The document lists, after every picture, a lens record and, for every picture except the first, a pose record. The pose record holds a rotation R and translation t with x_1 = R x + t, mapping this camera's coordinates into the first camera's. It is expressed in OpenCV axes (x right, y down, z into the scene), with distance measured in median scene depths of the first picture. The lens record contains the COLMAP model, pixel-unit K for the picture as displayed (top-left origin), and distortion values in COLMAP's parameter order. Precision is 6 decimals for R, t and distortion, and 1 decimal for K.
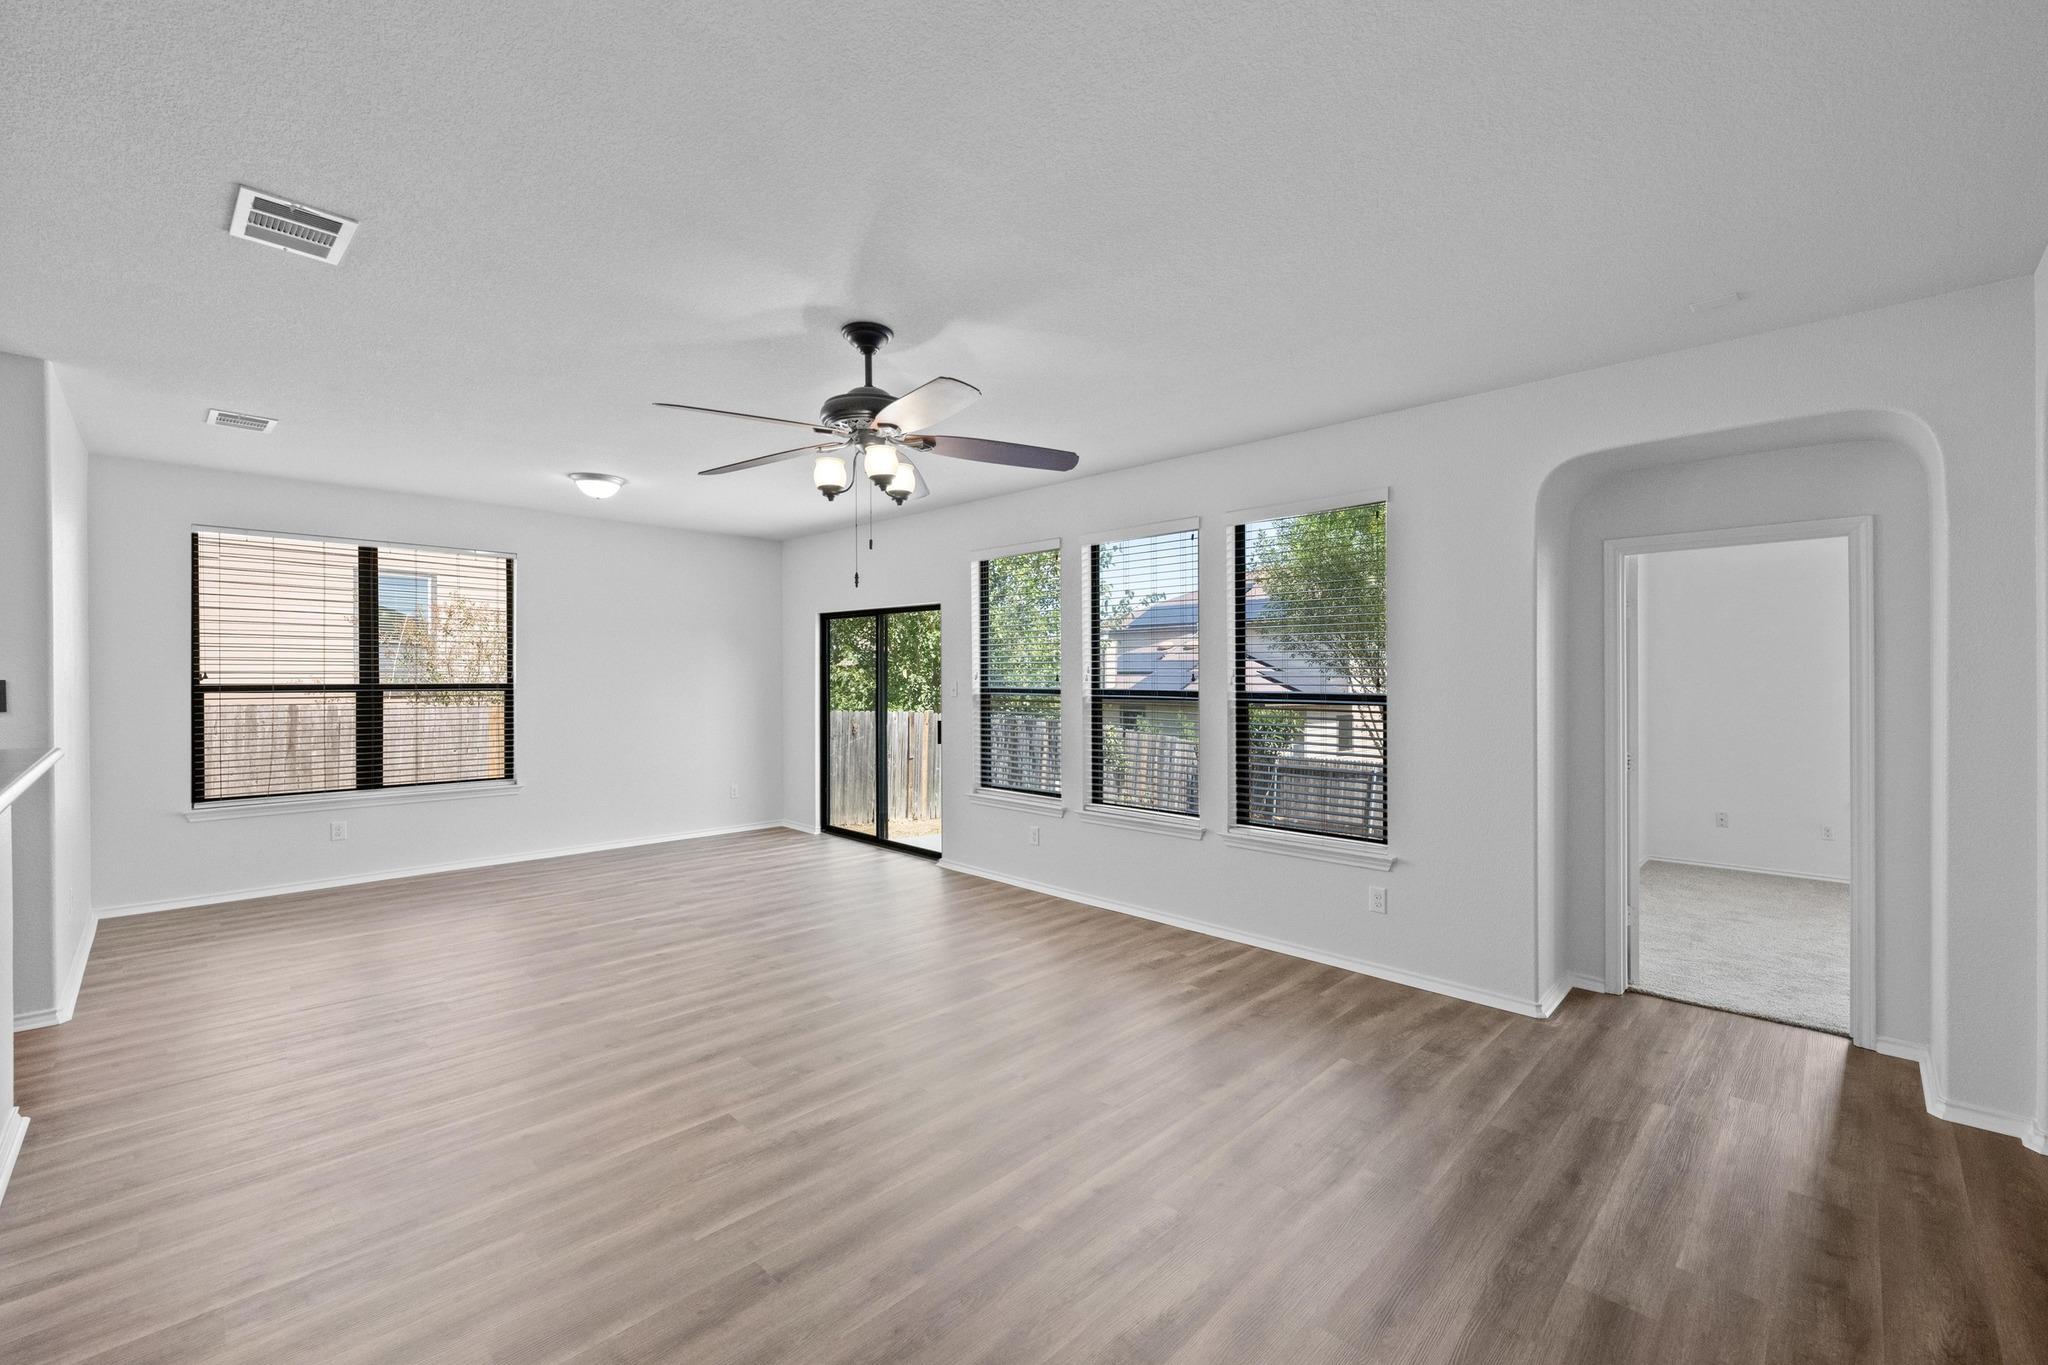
lens RADIAL K [[839.3, 0, 1024.0], [0, 839.3, 682.5], [0, 0, 1]] dist [-0.000750, 0.000465]
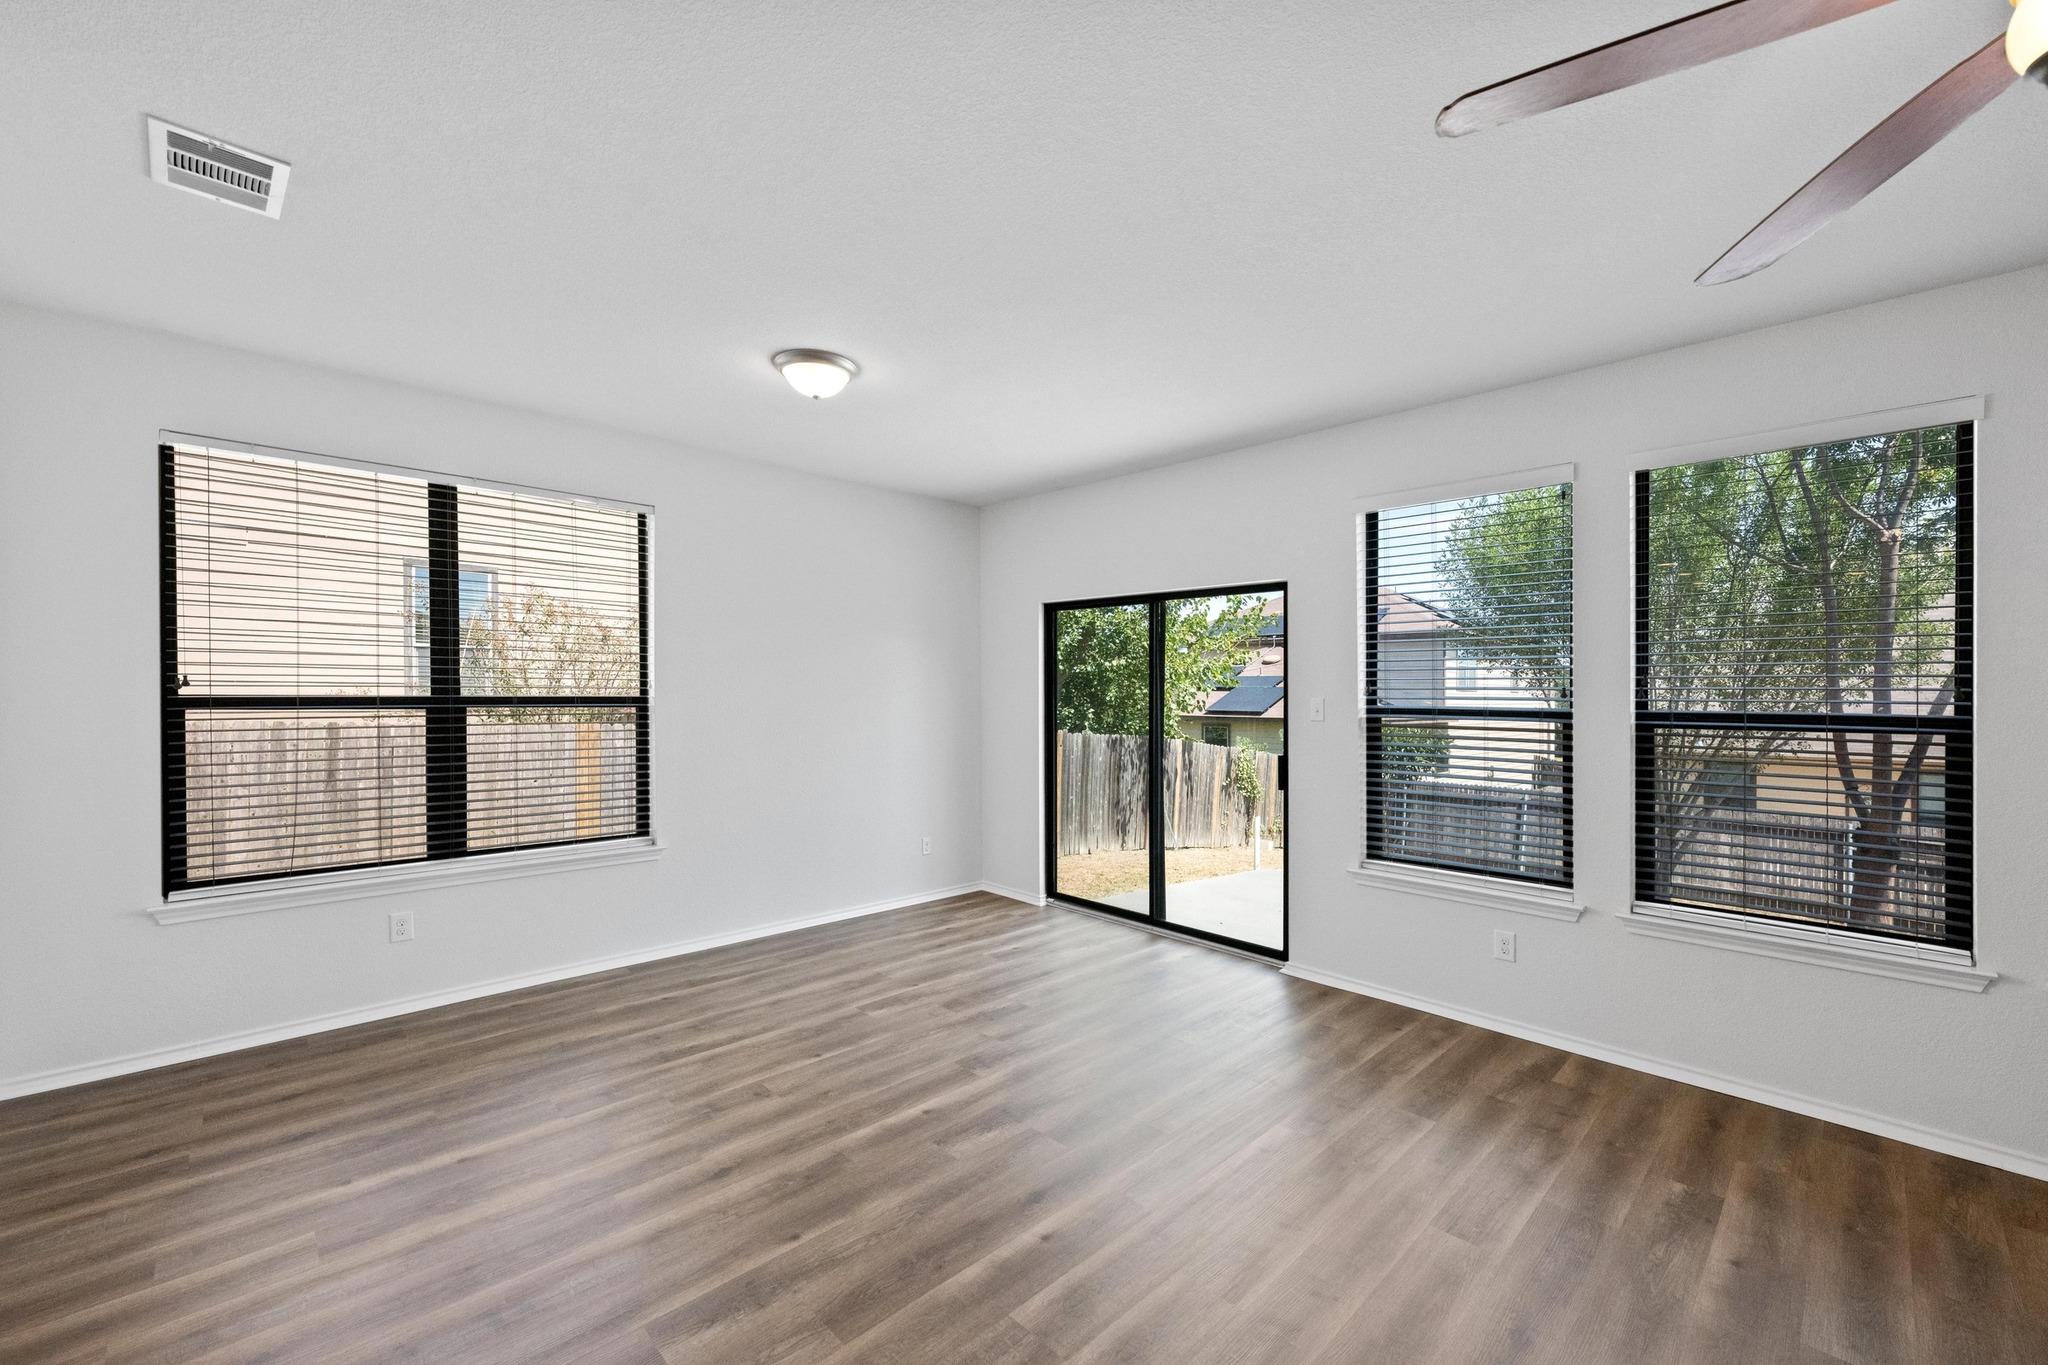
lens RADIAL K [[824.3, 0, 1026.9], [0, 824.3, 709.5], [0, 0, 1]] dist [-0.000148, 0.000234]
pose [[0.999811, 0.005249, -0.018698, -0.358153], [-0.004992, 0.999893, 0.013767, 0.001165], [0.018768, -0.013671, 0.999730, 0.416868]]
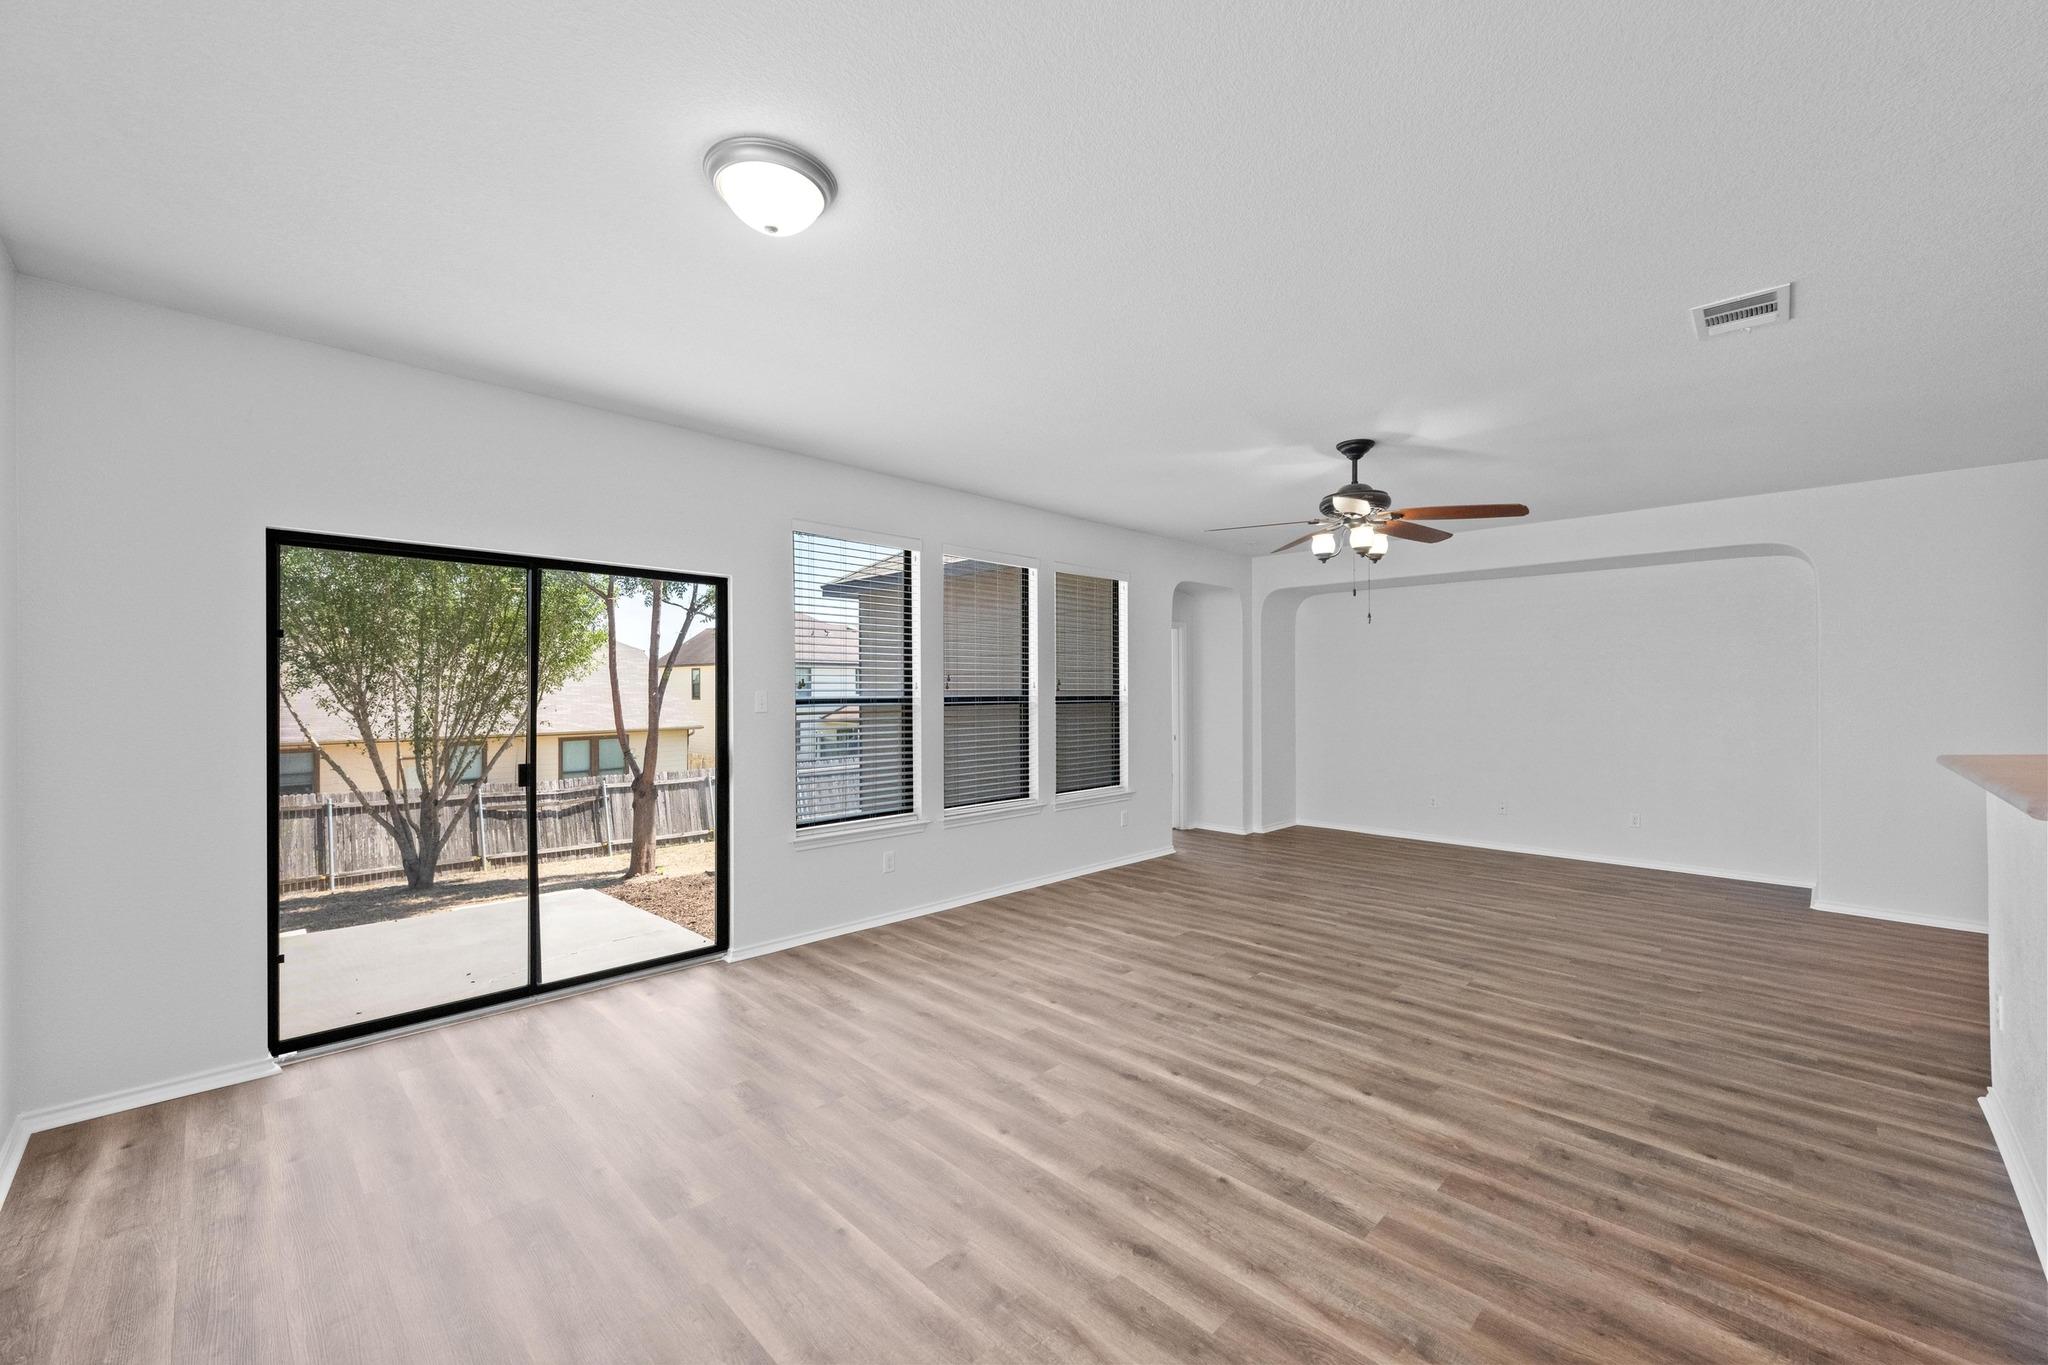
lens RADIAL K [[808.3, 0, 1026.4], [0, 808.3, 683.2], [0, 0, 1]] dist [0.000268, 0.000075]
pose [[0.003312, 0.001557, 0.999993, -0.919258], [0.004231, 0.999990, -0.001571, -0.007235], [-0.999986, 0.004236, 0.003305, 0.917175]]
